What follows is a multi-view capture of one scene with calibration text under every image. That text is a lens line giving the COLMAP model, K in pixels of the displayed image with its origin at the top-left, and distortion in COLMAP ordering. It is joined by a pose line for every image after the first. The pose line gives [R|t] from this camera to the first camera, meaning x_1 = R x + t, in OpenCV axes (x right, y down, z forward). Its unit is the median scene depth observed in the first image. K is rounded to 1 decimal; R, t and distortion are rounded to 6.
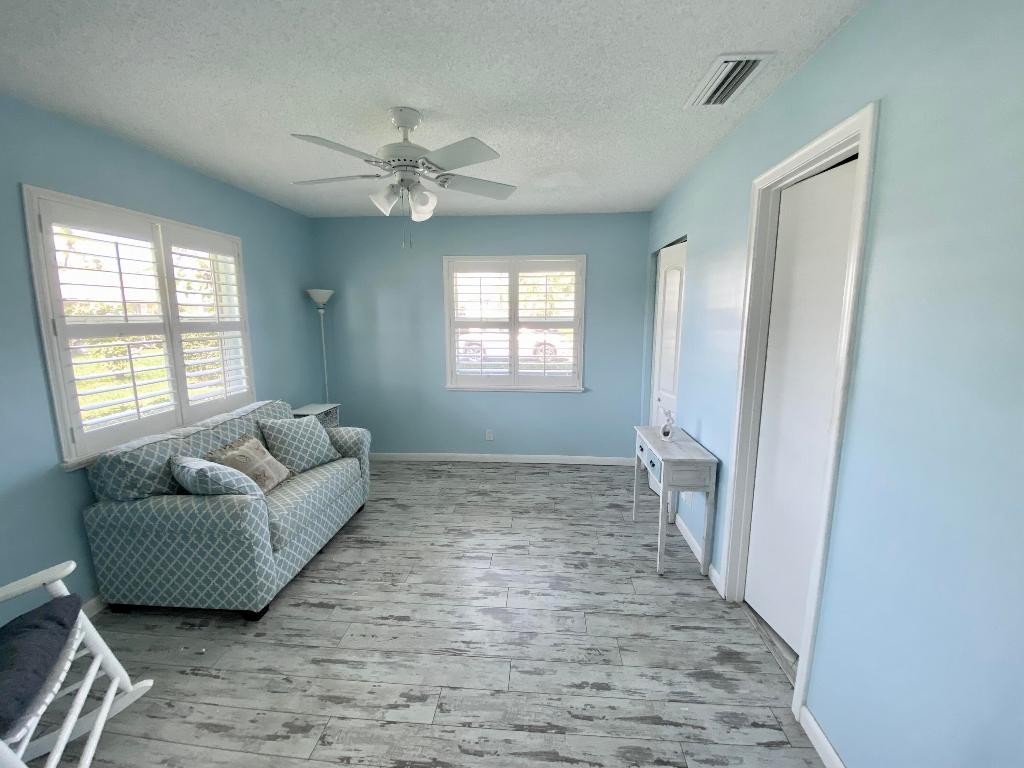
lens RADIAL K [[412.4, 0, 511.3], [0, 412.4, 382.4], [0, 0, 1]] dist [0.031549, -0.023610]
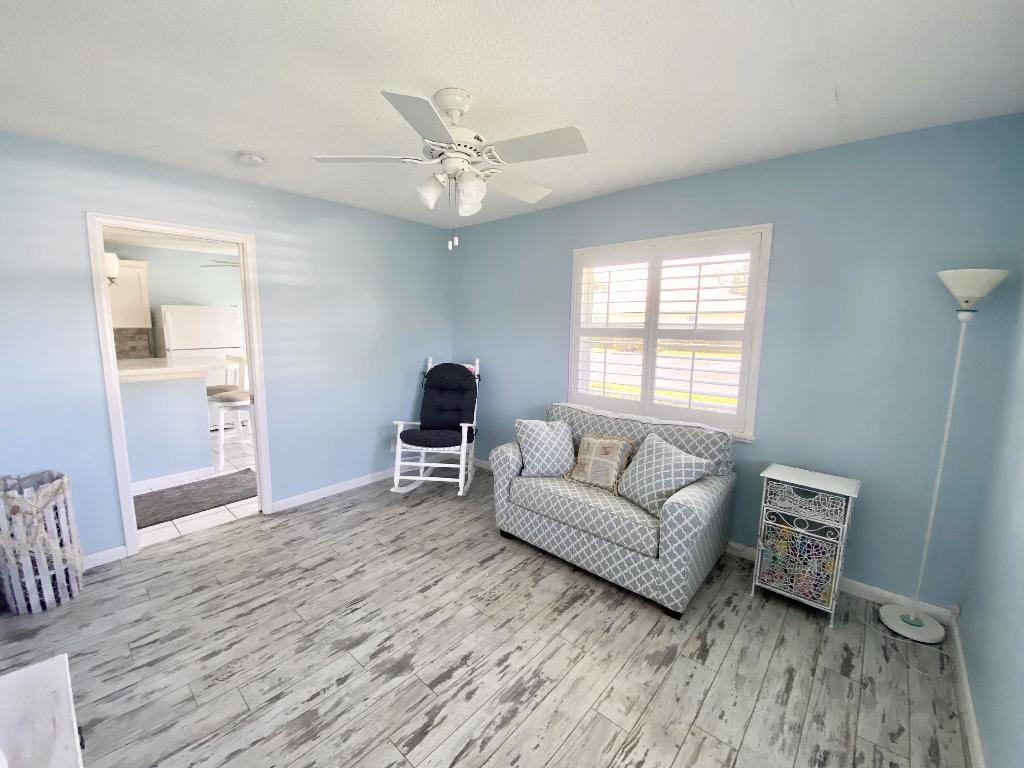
lens RADIAL K [[412.4, 0, 511.3], [0, 412.4, 382.4], [0, 0, 1]] dist [0.031549, -0.023610]
pose [[-0.603776, 0.114181, -0.788934, 0.376450], [-0.132584, 0.961520, 0.240626, -0.243886], [0.786051, 0.249884, -0.565404, 1.491797]]
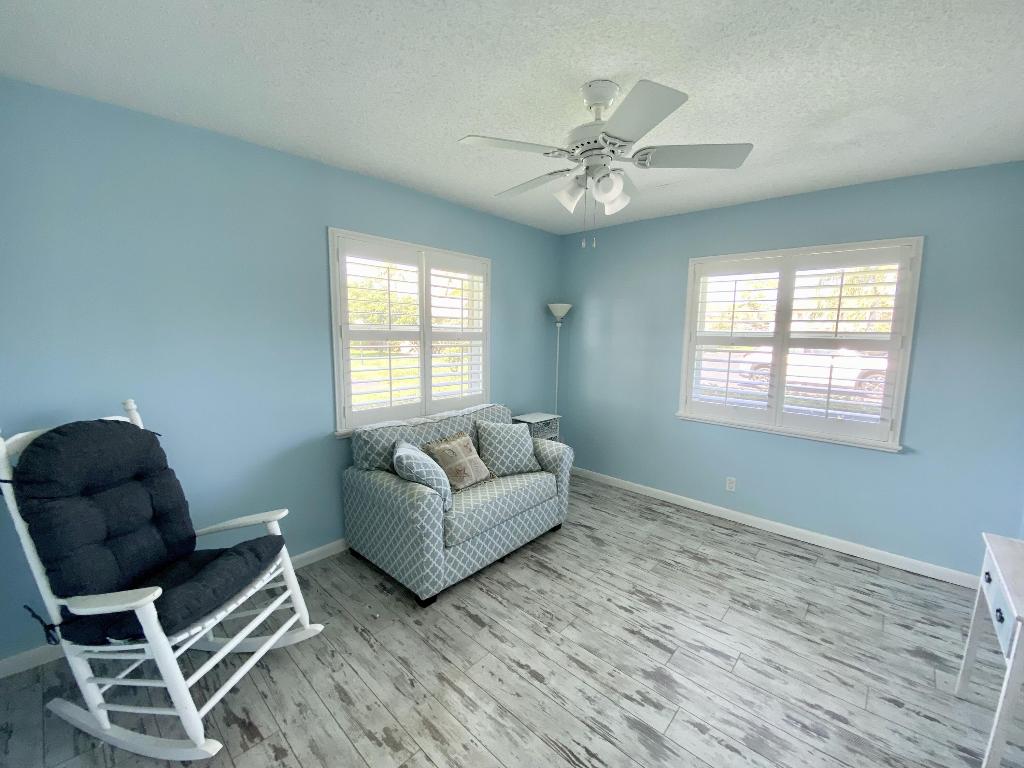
lens RADIAL K [[414.3, 0, 512.2], [0, 414.3, 381.5], [0, 0, 1]] dist [0.042462, -0.033955]
pose [[0.786676, 0.088437, -0.611000, 0.154090], [-0.113577, 0.993526, -0.002428, -0.024466], [0.606829, 0.071305, 0.791627, 0.214883]]
